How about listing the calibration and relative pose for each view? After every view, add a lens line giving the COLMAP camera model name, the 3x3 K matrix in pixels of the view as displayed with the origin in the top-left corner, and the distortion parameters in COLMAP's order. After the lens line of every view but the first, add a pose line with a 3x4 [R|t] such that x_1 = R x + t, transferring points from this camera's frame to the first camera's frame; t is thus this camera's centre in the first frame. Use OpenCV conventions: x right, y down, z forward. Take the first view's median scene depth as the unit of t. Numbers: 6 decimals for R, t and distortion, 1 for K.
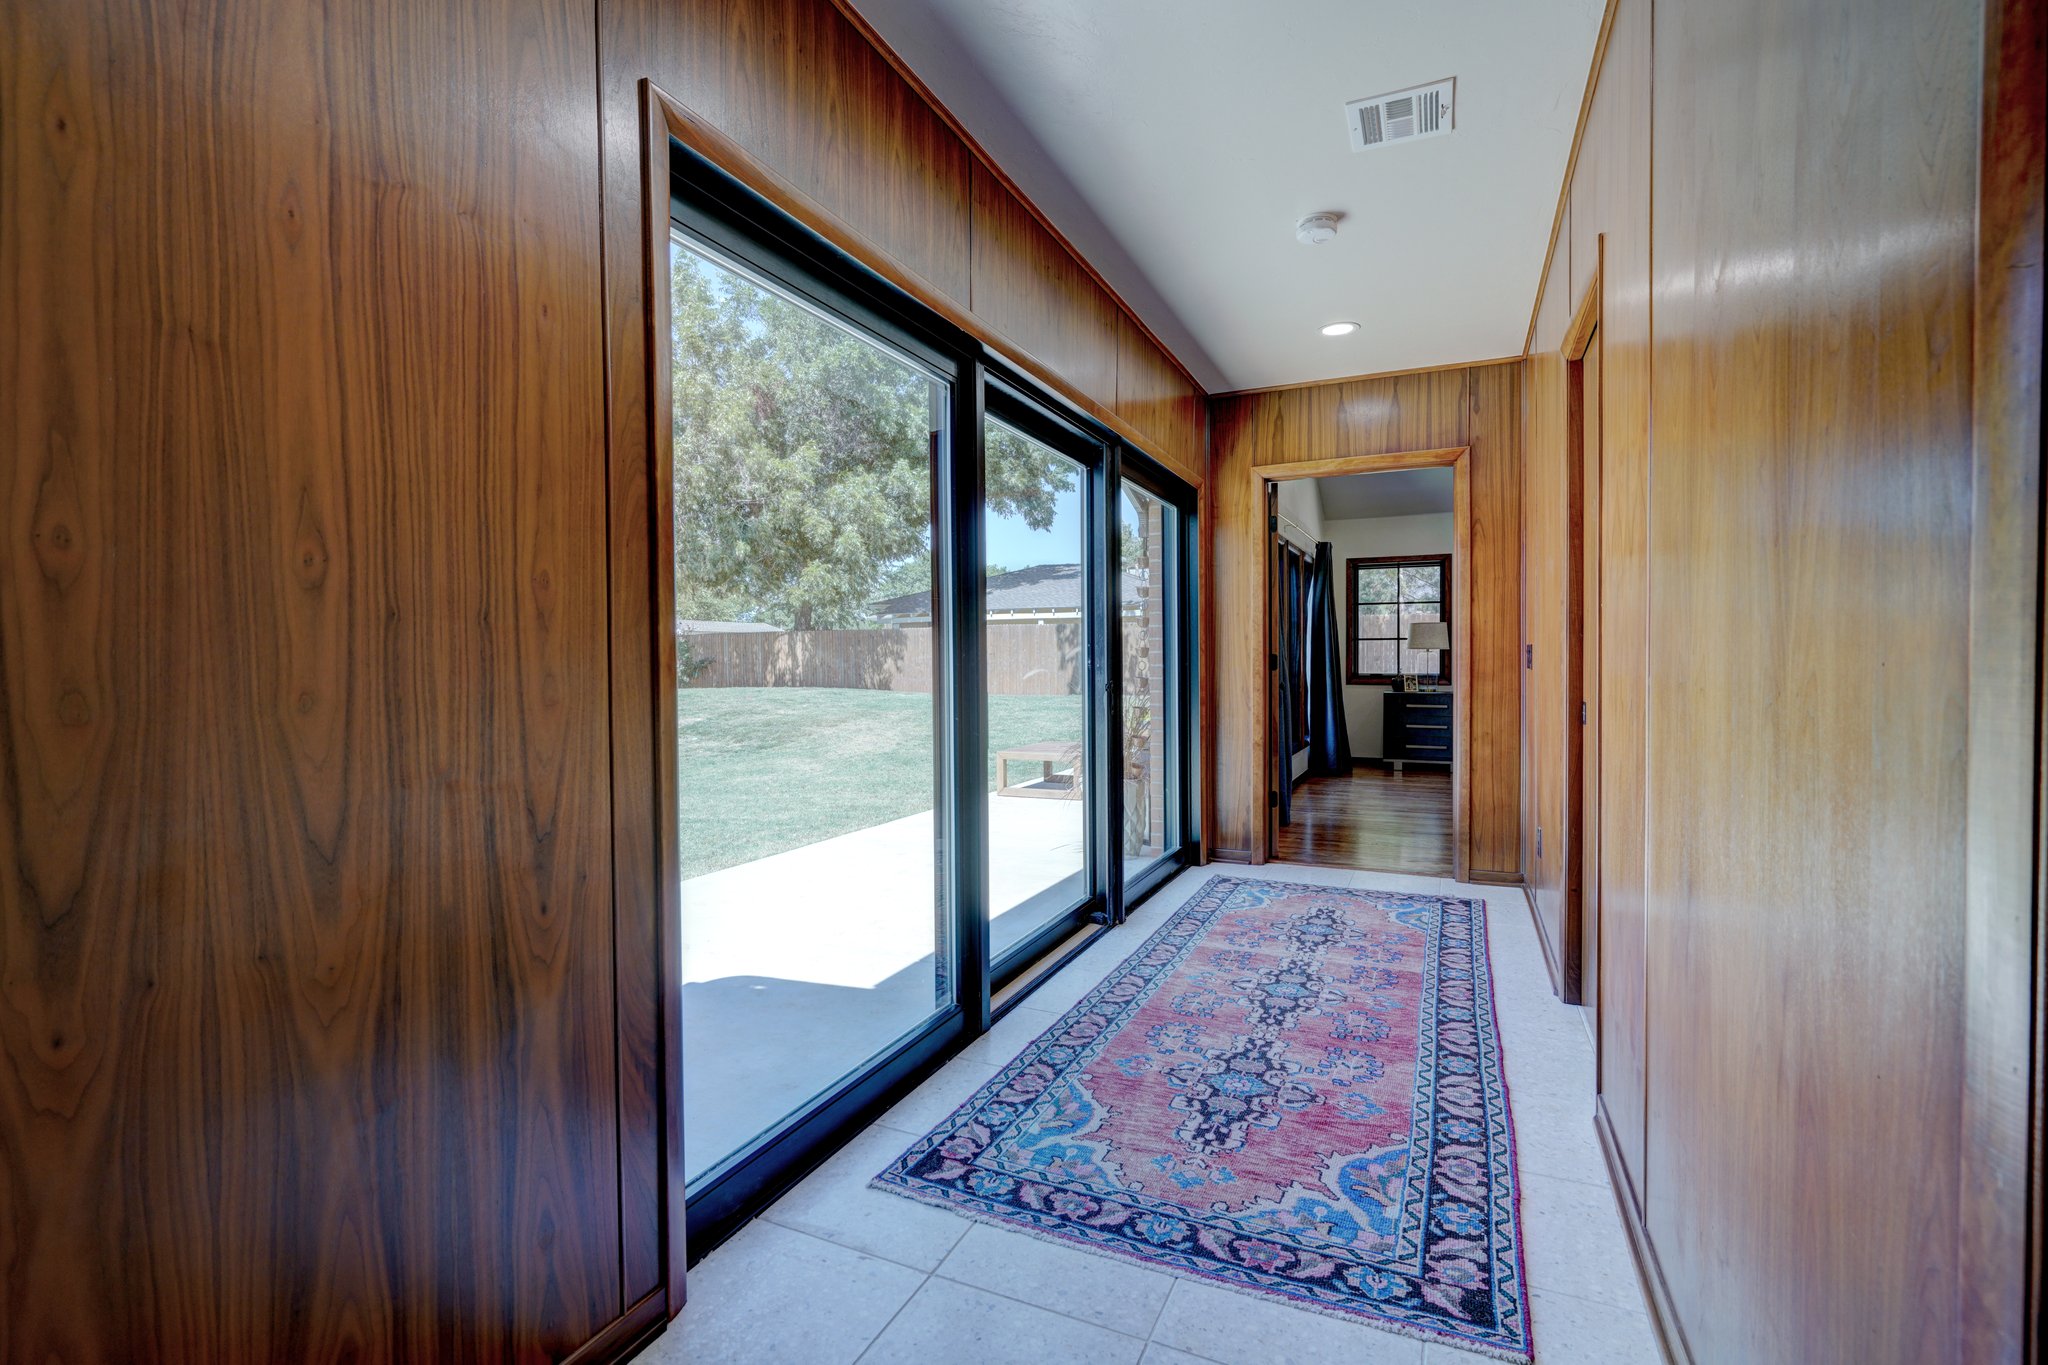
lens RADIAL K [[929.3, 0, 1024.6], [0, 929.3, 675.7], [0, 0, 1]] dist [-0.006617, 0.003414]
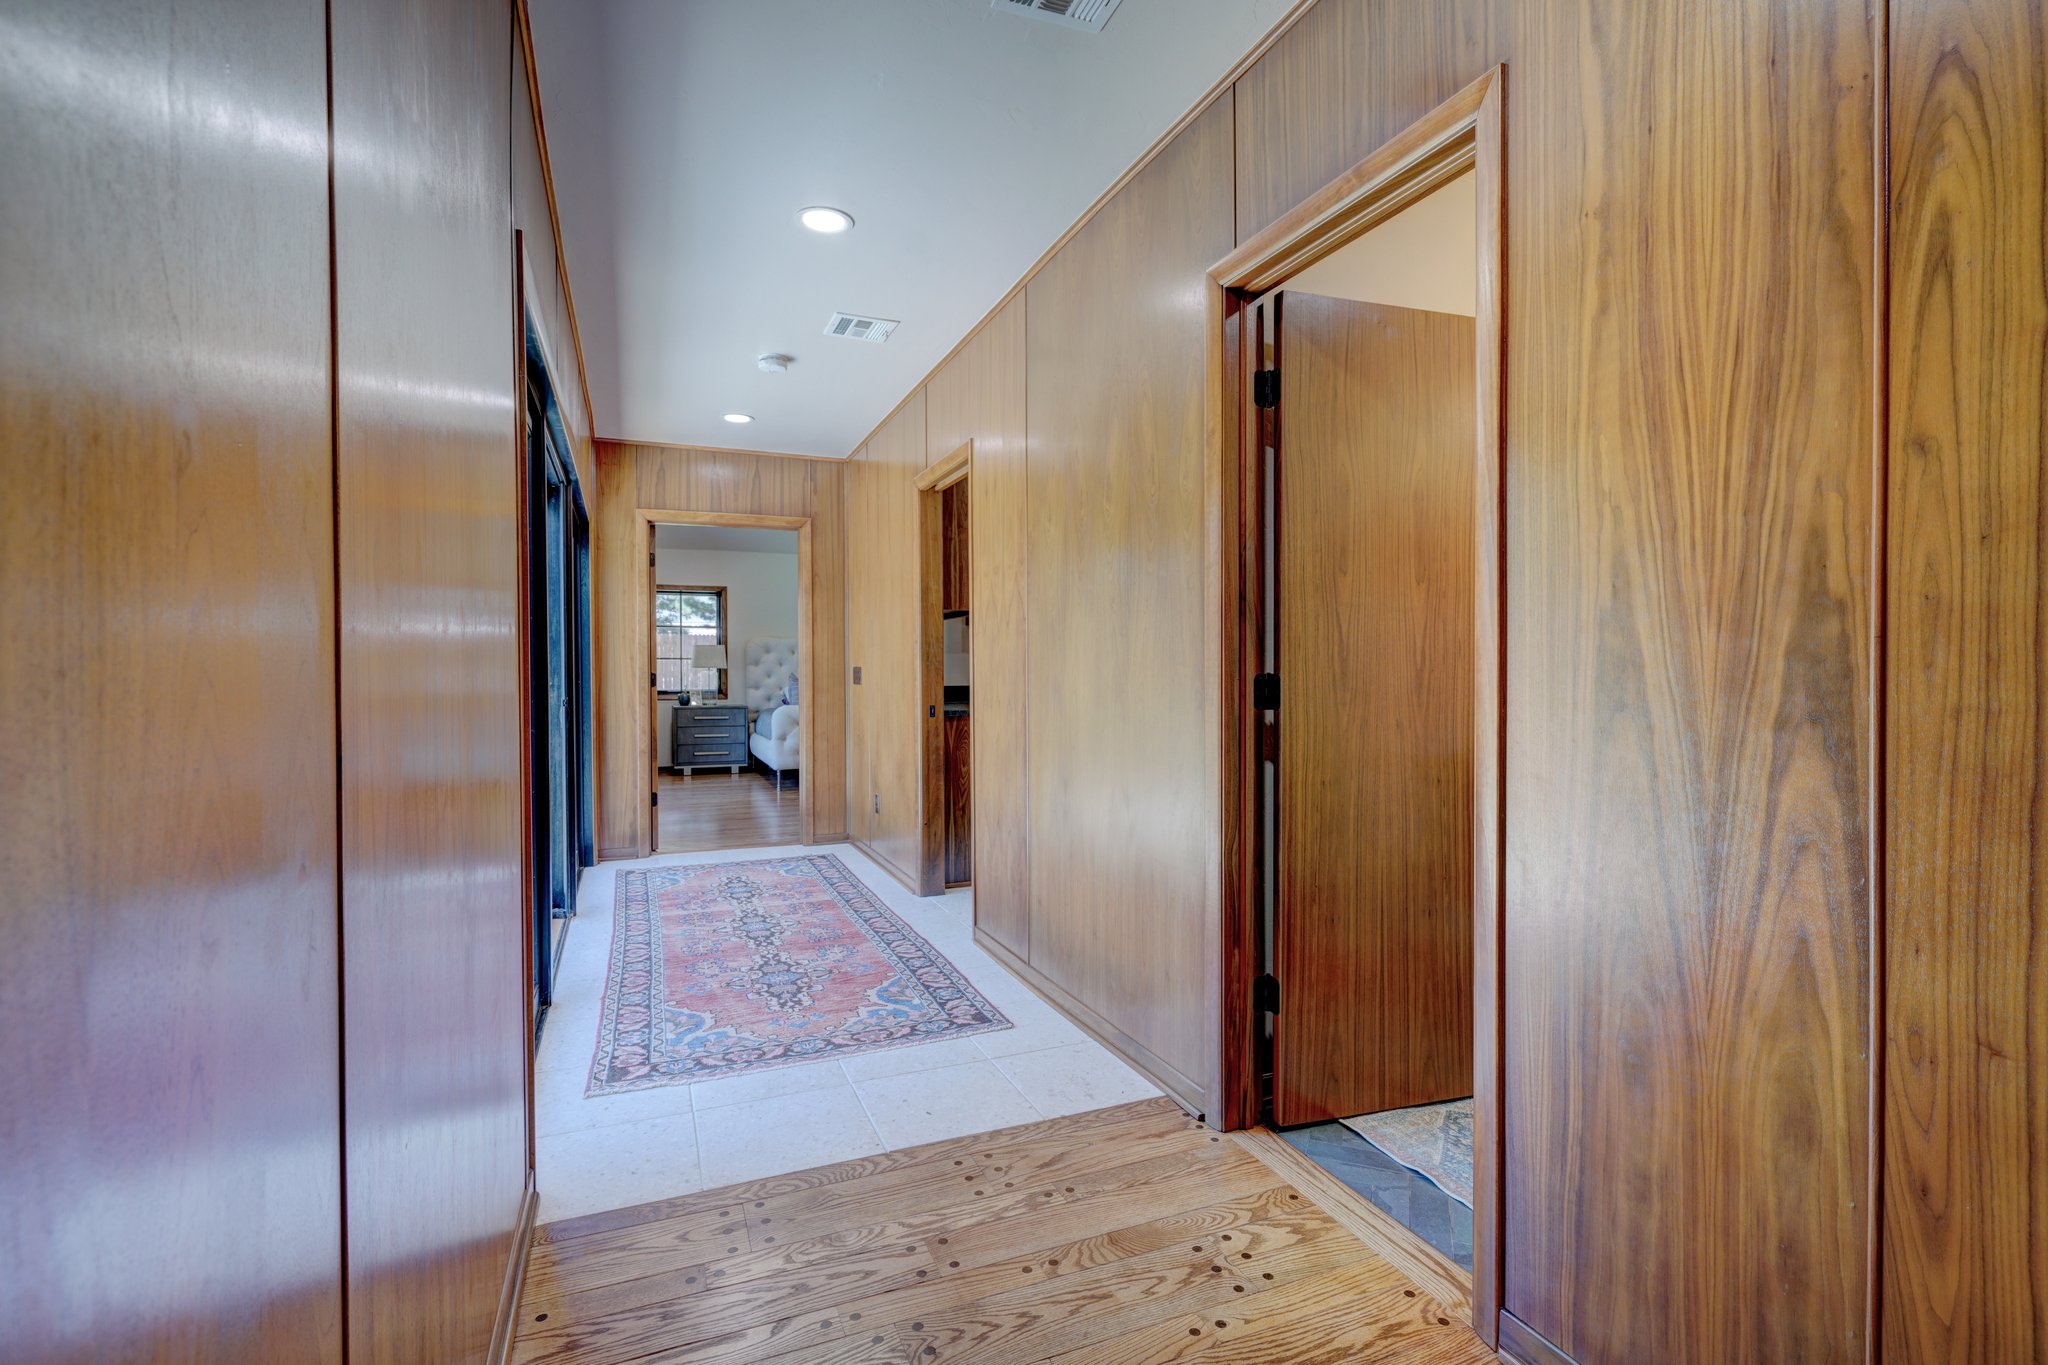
lens RADIAL K [[929.3, 0, 1027.9], [0, 929.3, 685.4], [0, 0, 1]] dist [-0.006617, 0.003414]
pose [[0.673372, -0.006730, 0.739273, -0.549224], [0.011789, 0.999929, -0.001635, -0.000944], [-0.739210, 0.009817, 0.673404, -0.237516]]
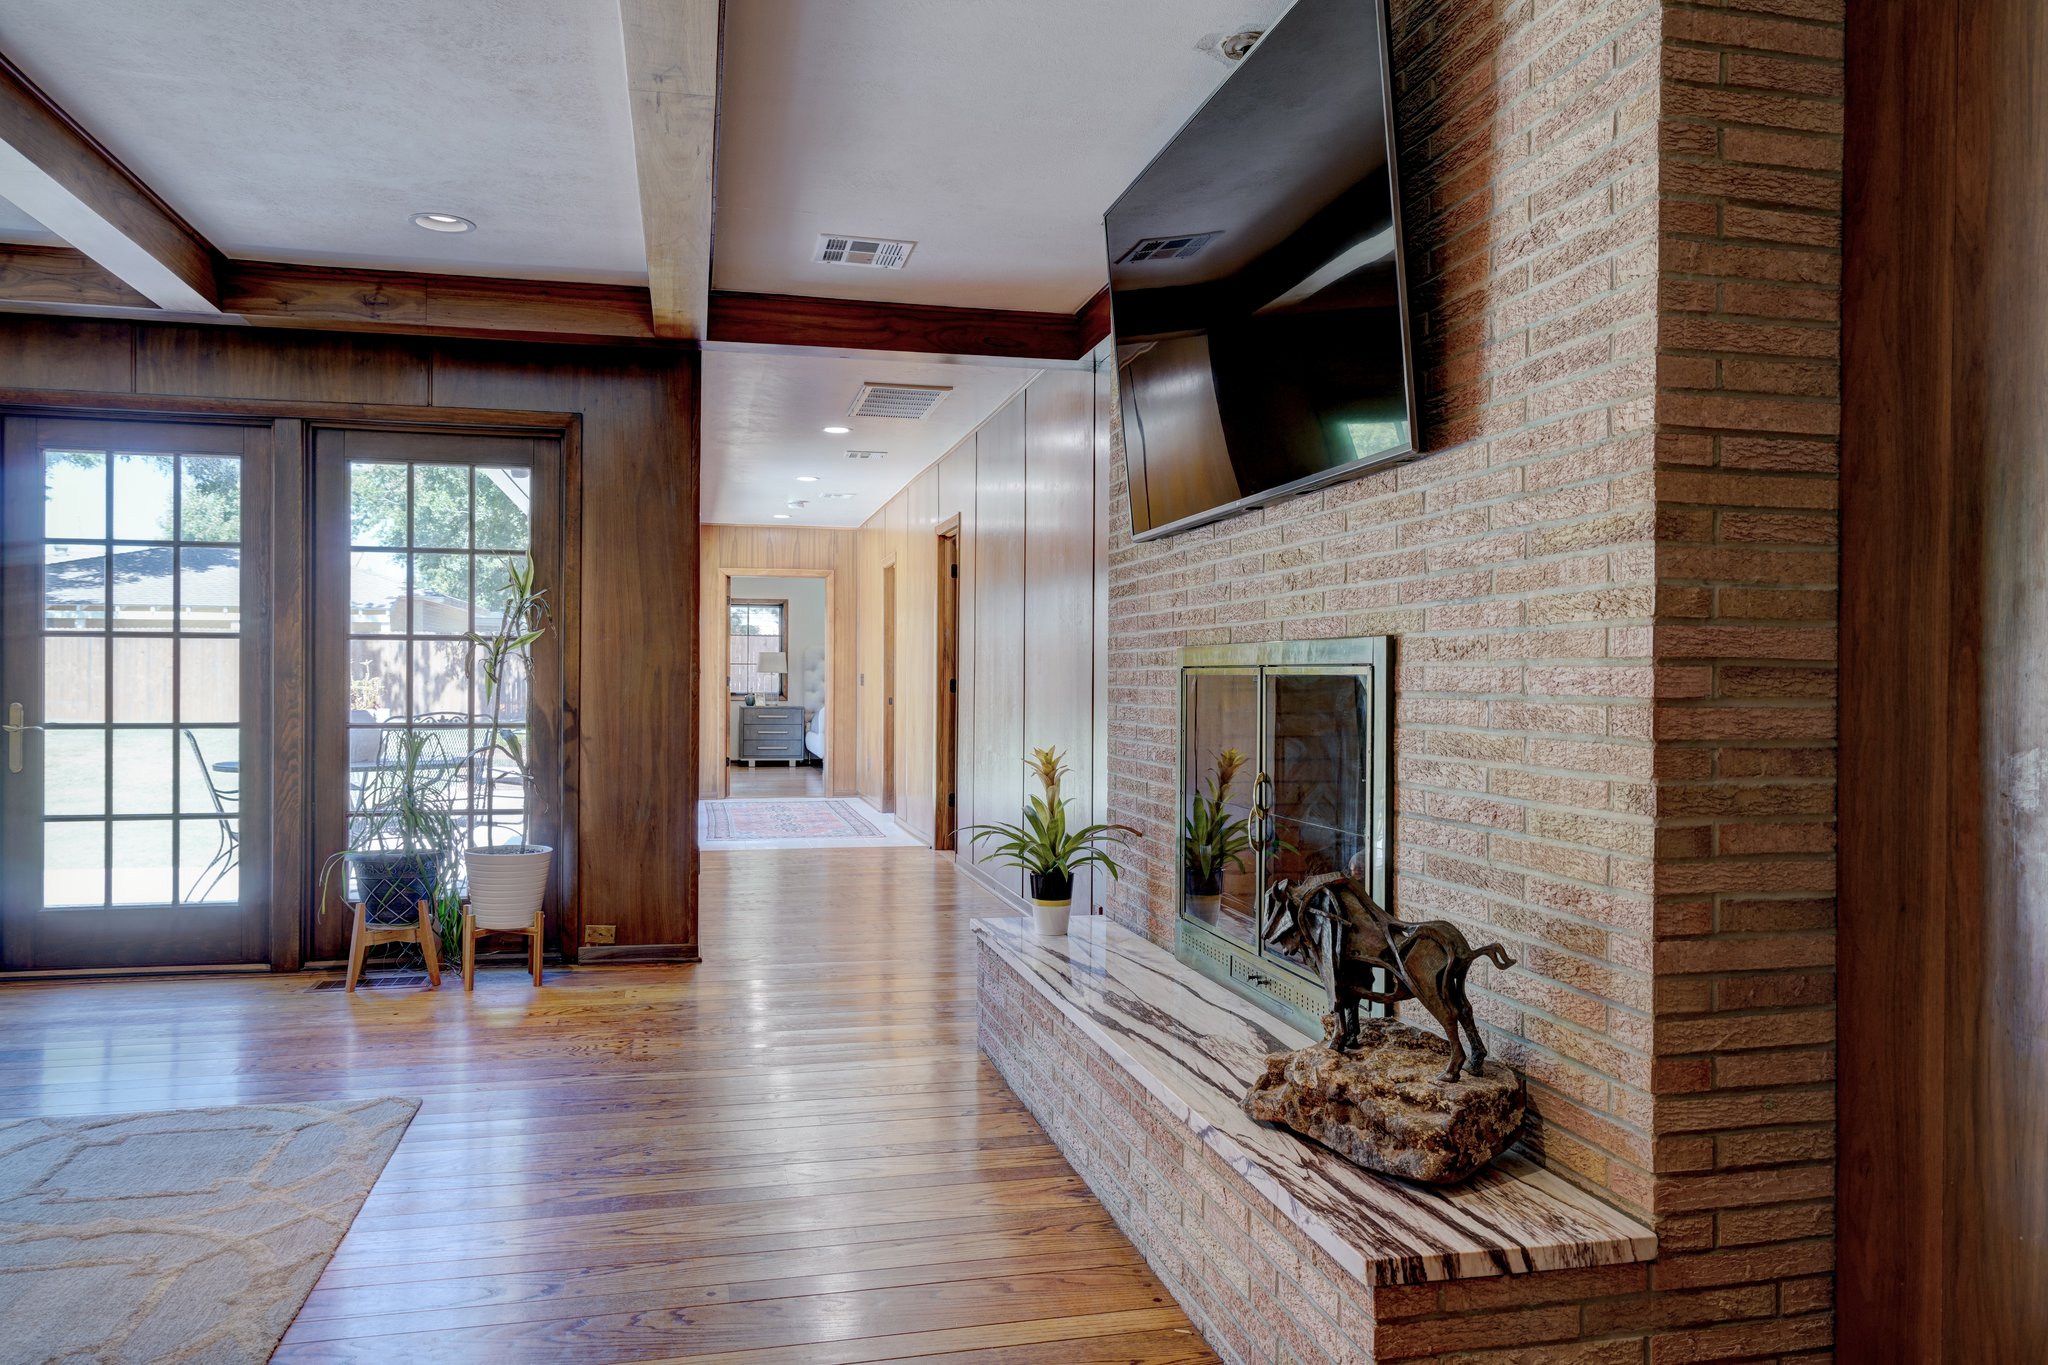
lens RADIAL K [[1368.9, 0, 1025.0], [0, 1368.9, 678.6], [0, 0, 1]] dist [-0.000325, 0.000109]
pose [[0.783445, 0.011139, 0.621361, -1.768124], [-0.000300, 0.999846, -0.017546, 0.049170], [-0.621461, 0.013560, 0.783328, -2.668521]]
